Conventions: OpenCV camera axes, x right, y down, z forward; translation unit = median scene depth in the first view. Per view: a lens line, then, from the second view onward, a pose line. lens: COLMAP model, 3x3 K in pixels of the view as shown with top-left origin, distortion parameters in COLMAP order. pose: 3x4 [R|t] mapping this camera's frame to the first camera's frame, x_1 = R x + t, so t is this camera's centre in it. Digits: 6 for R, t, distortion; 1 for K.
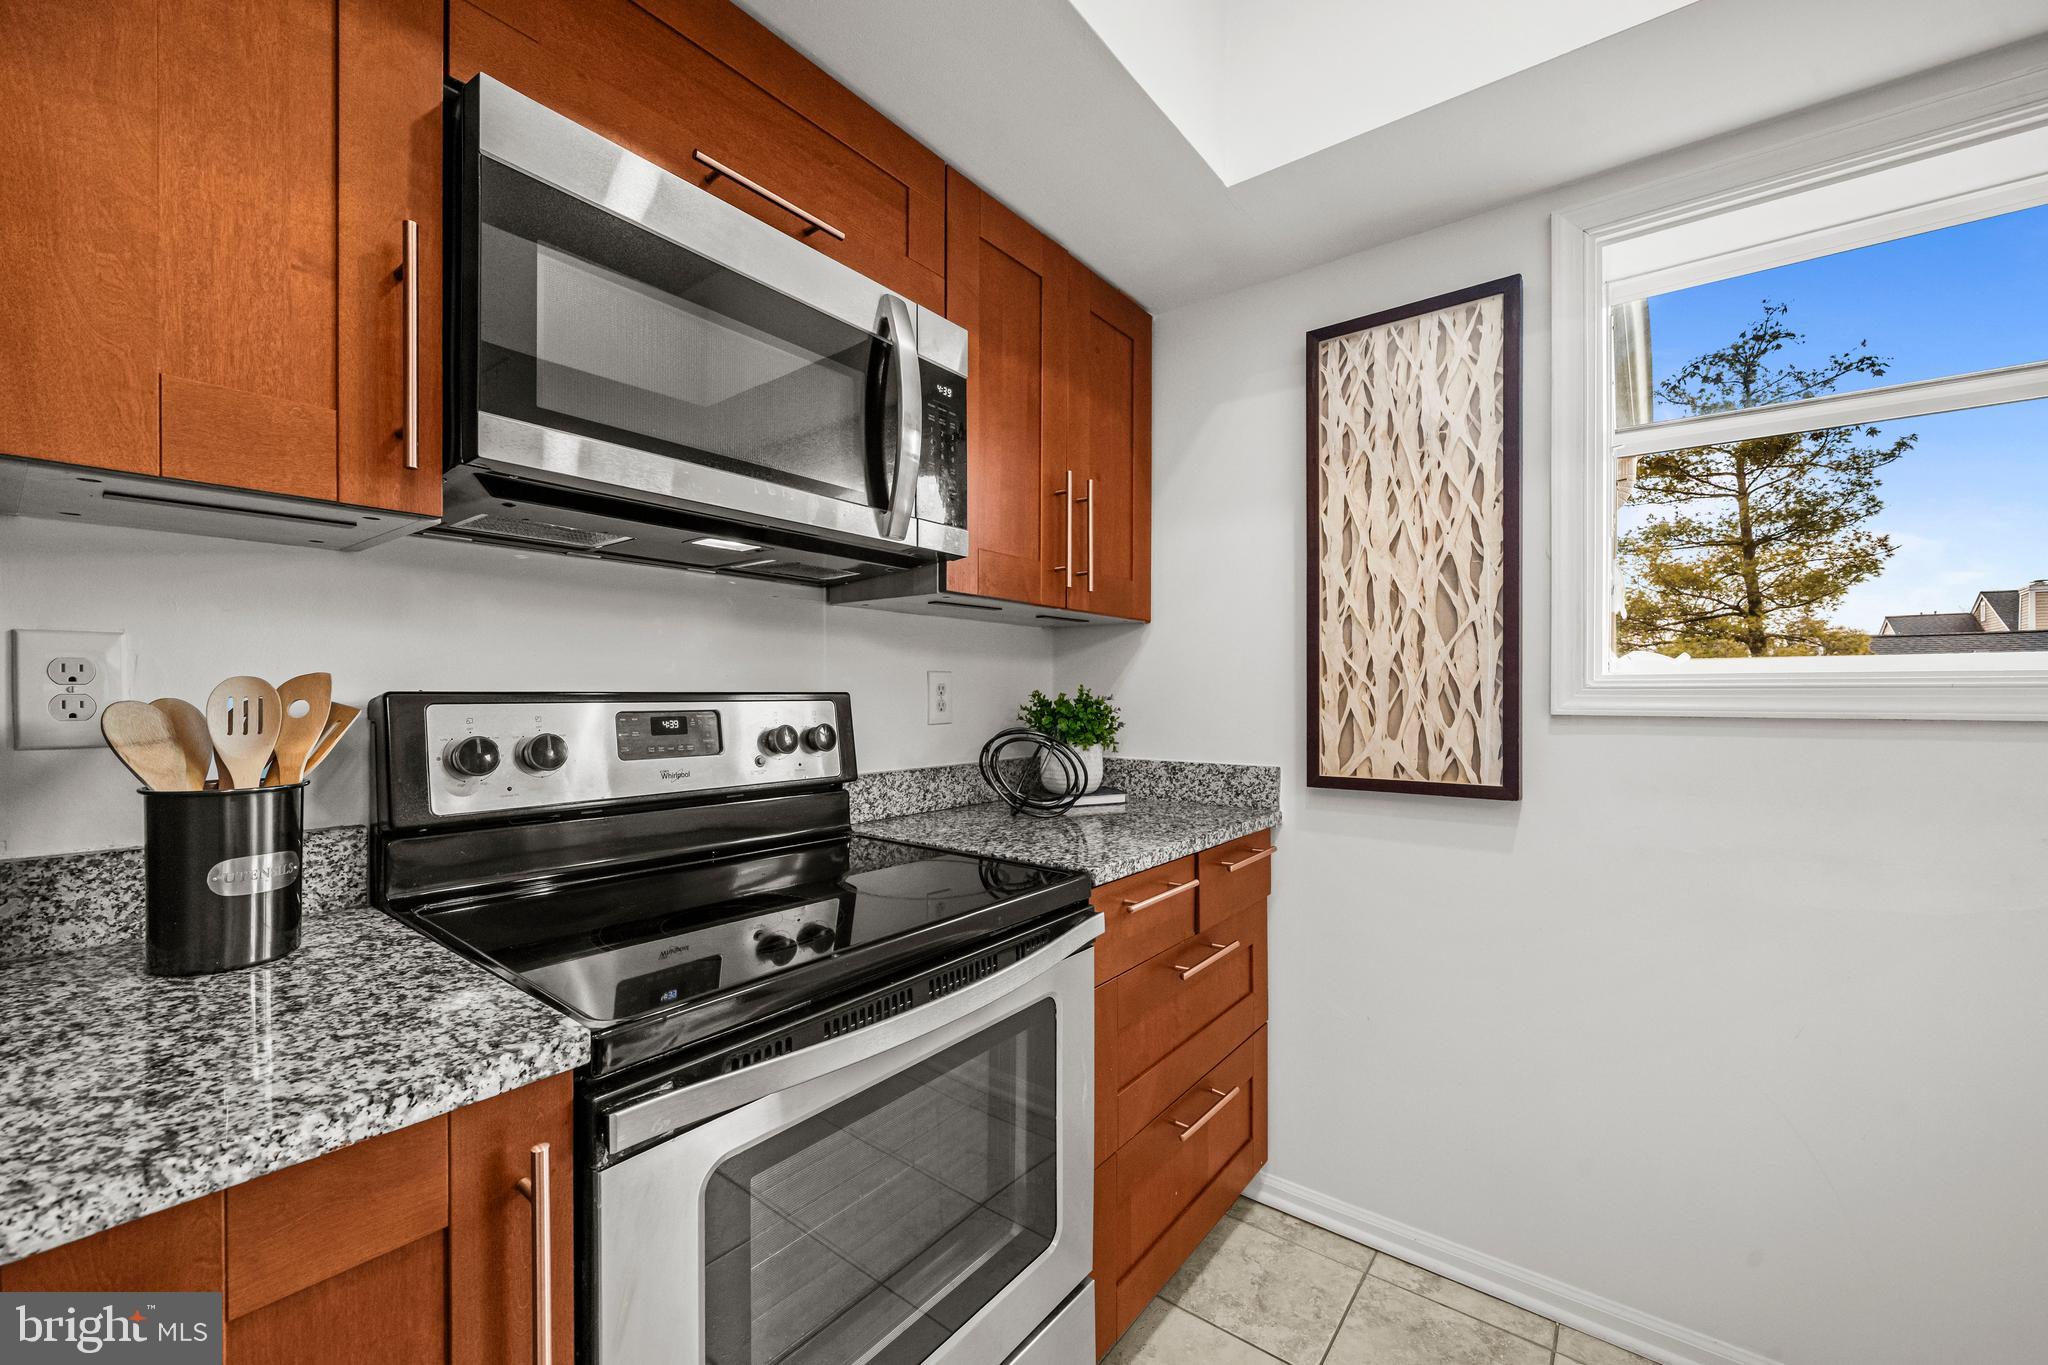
lens RADIAL K [[820.2, 0, 1013.3], [0, 820.2, 691.1], [0, 0, 1]] dist [-0.002990, 0.000094]
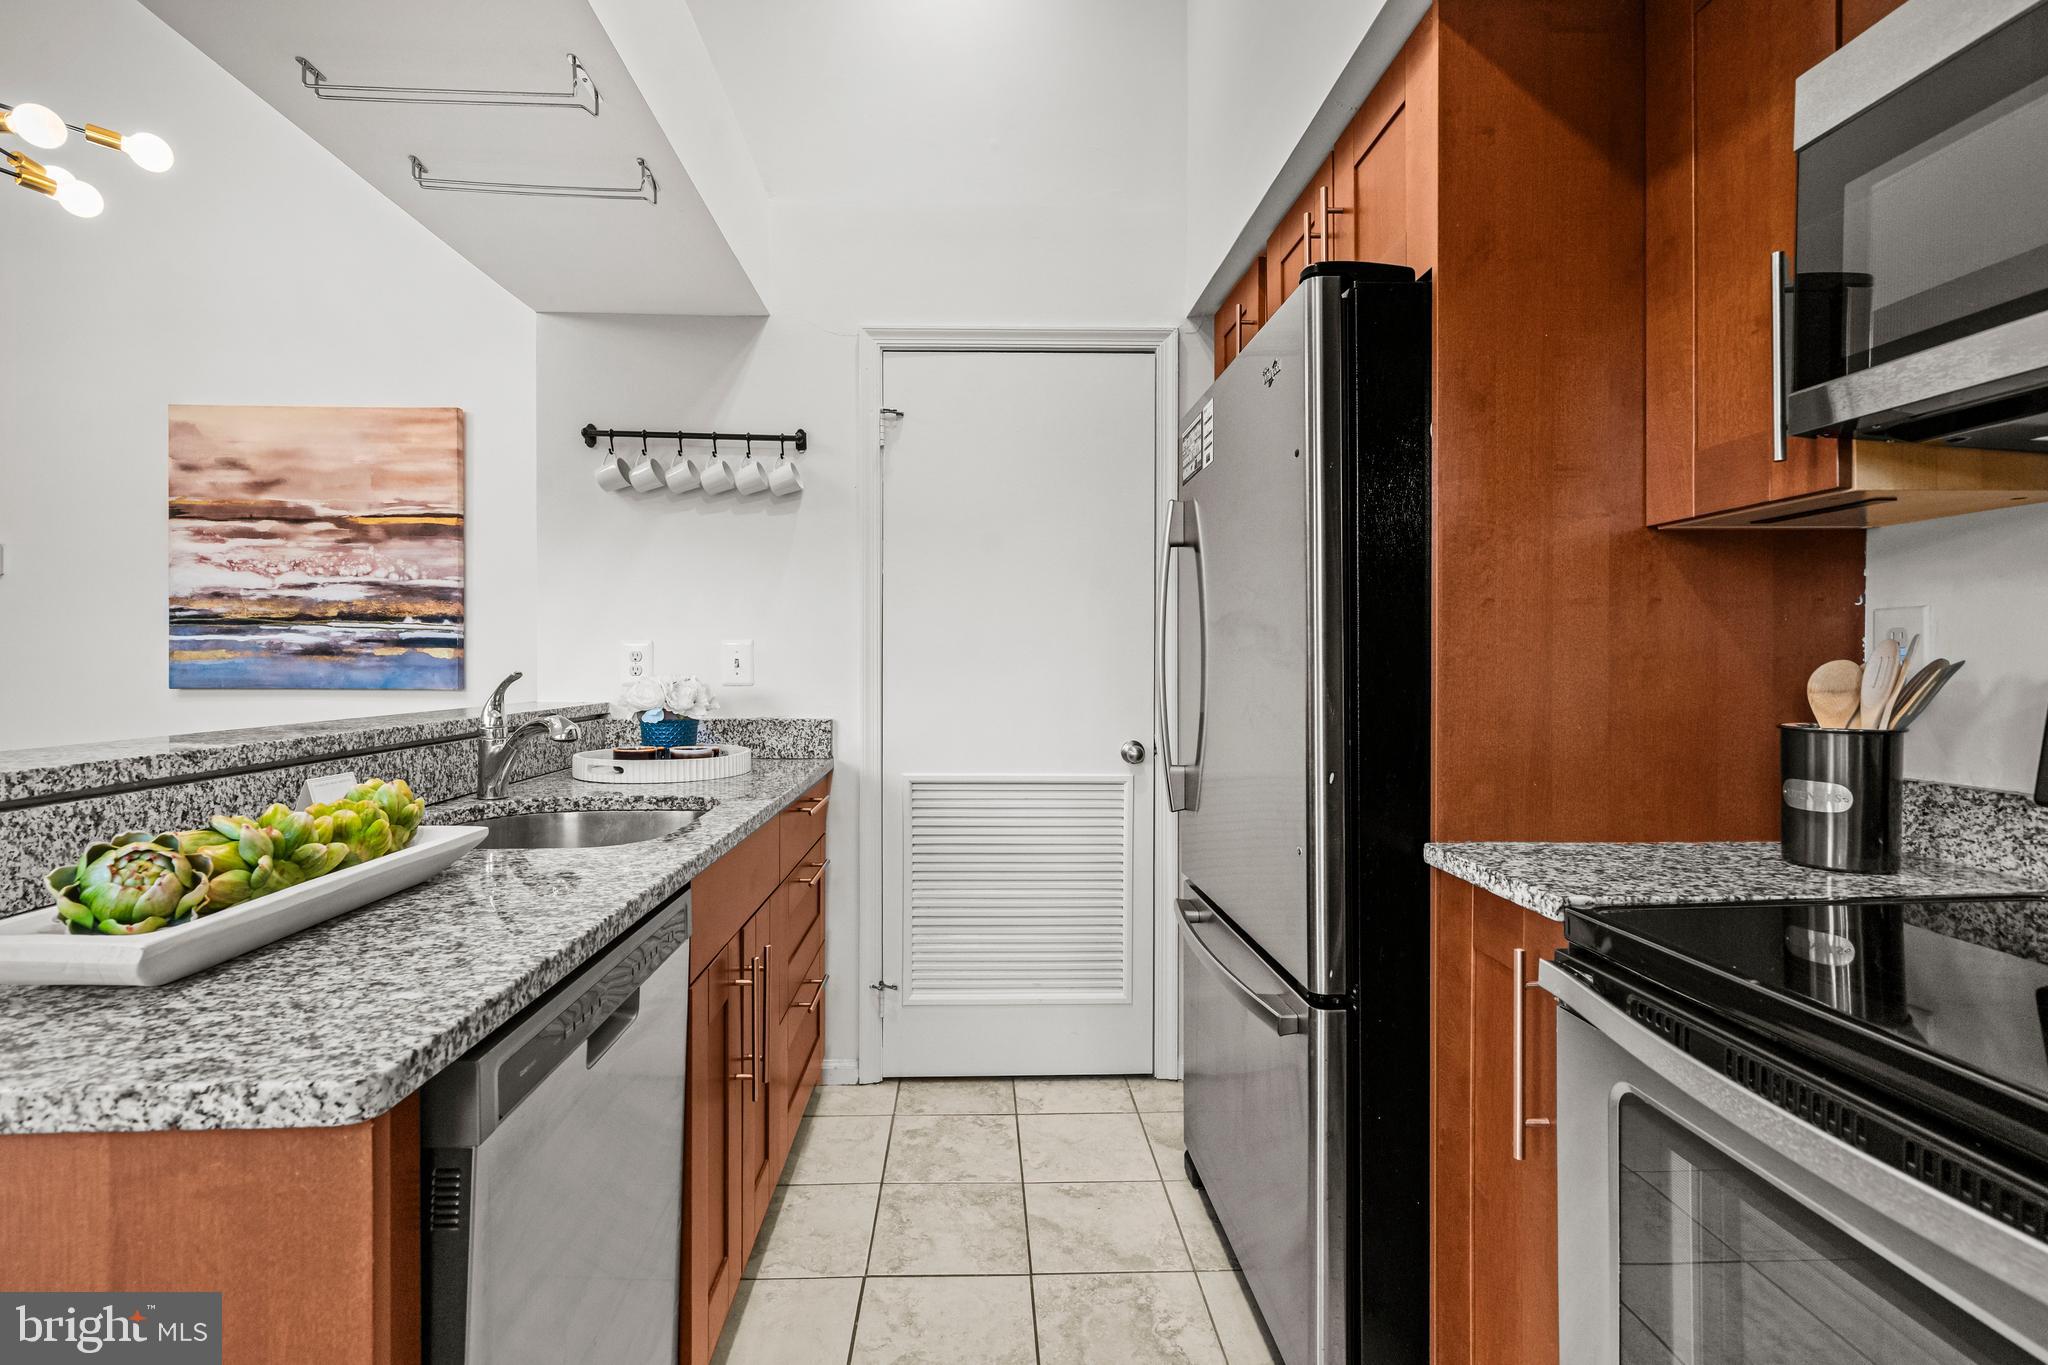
lens RADIAL K [[939.3, 0, 1005.4], [0, 939.3, 668.0], [0, 0, 1]] dist [0.000818, 0.000479]
pose [[-0.768423, 0.001324, -0.639941, 0.578715], [-0.001850, 0.999989, 0.004290, 0.012264], [0.639940, 0.004481, -0.768412, 0.782045]]
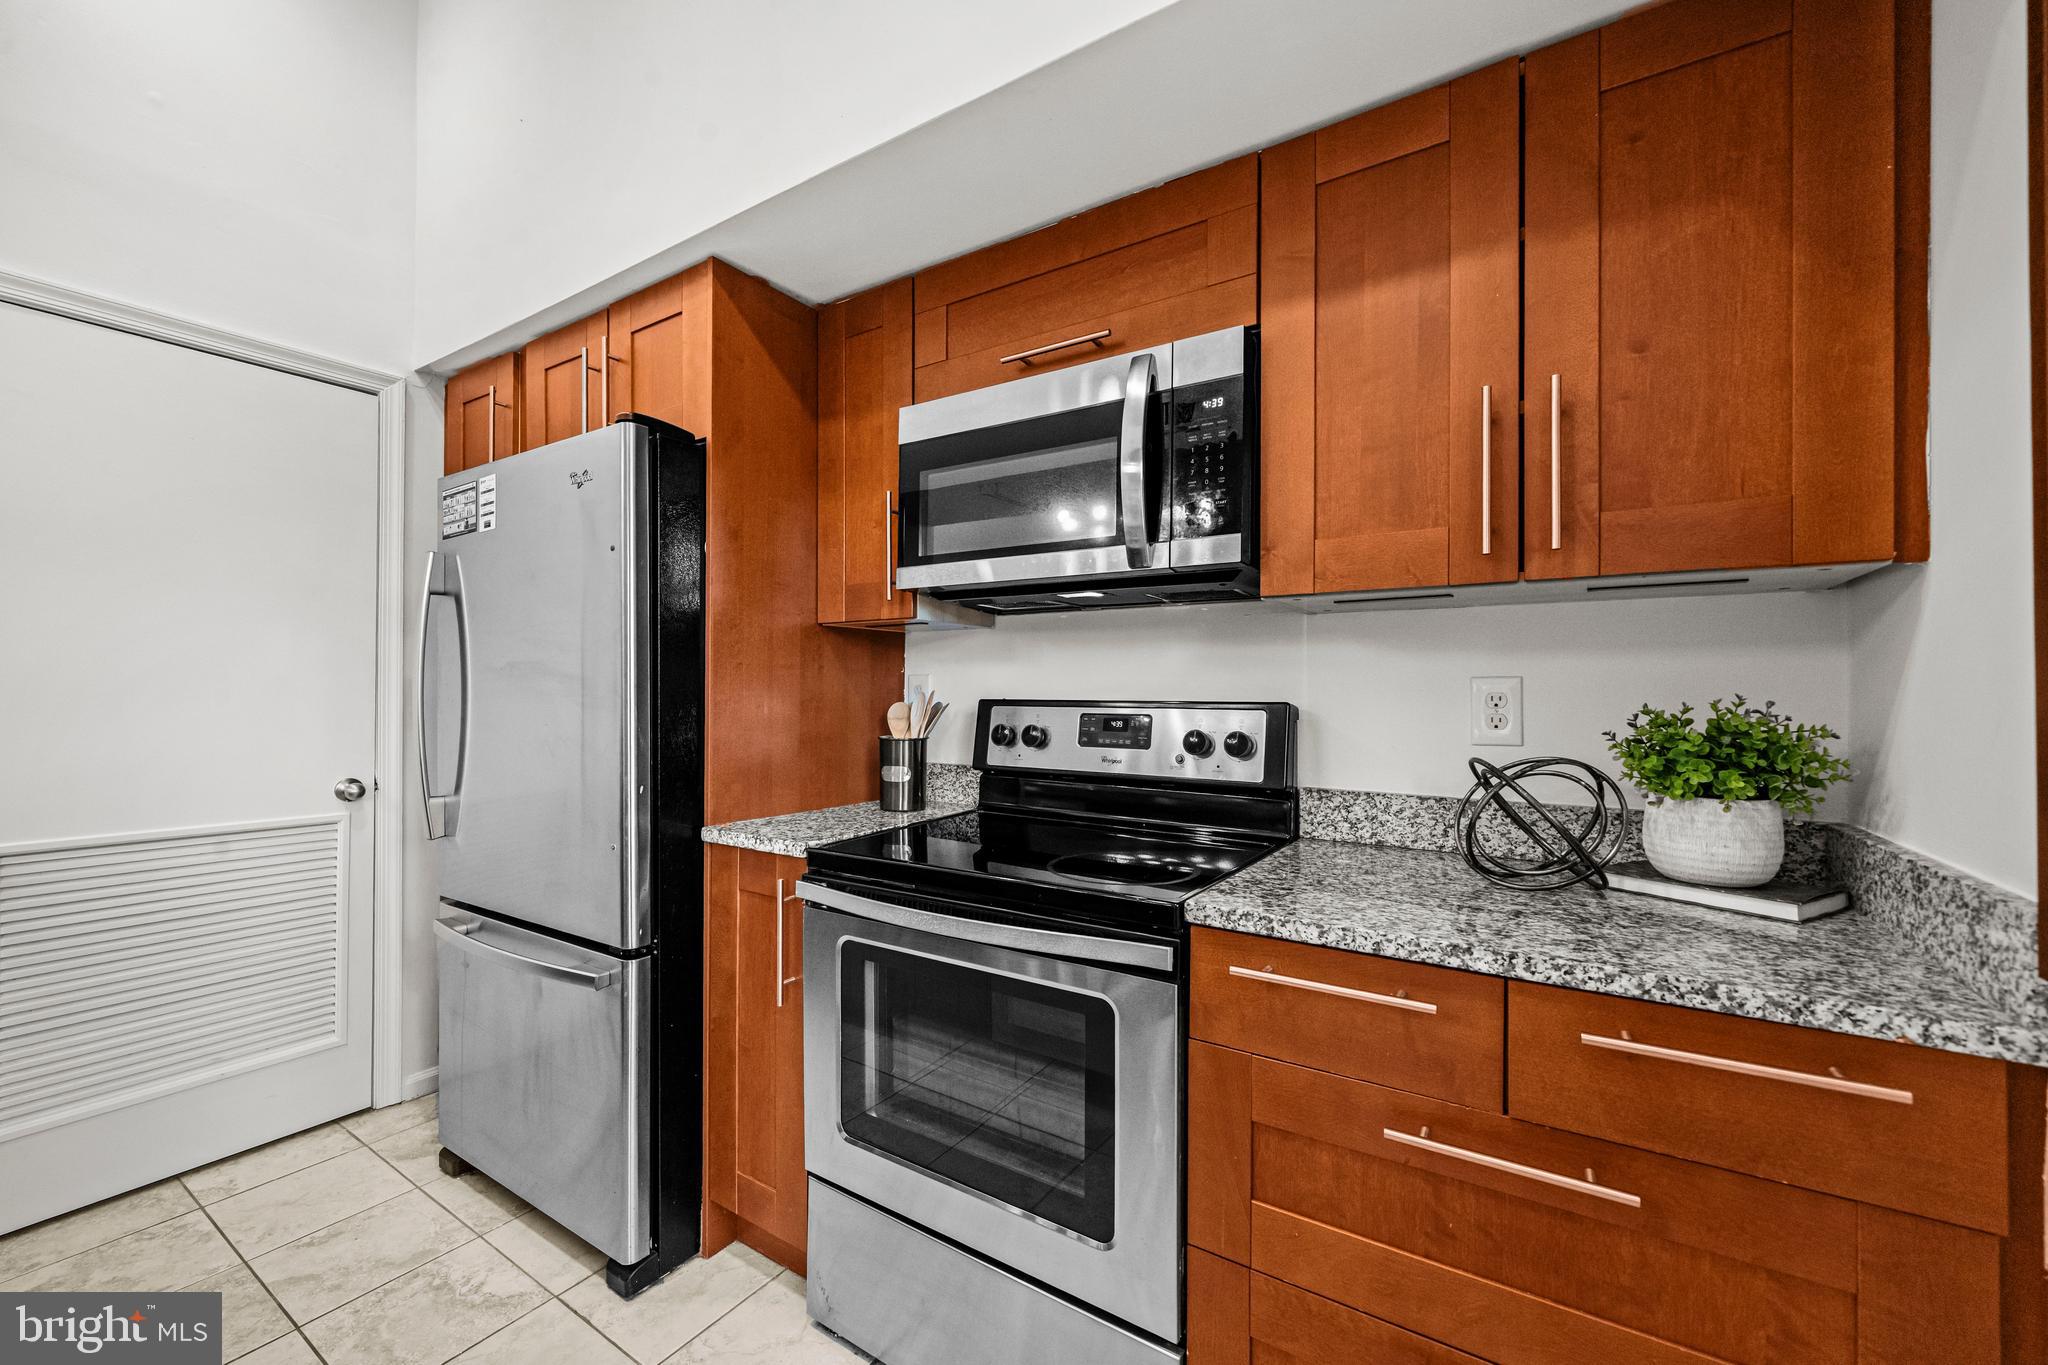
lens RADIAL K [[820.2, 0, 1002.8], [0, 820.2, 689.1], [0, 0, 1]] dist [-0.002990, 0.000094]
pose [[0.072299, -0.005438, -0.997368, 0.905599], [-0.004557, 0.999973, -0.005782, -0.009118], [0.997373, 0.004963, 0.072272, 0.677475]]
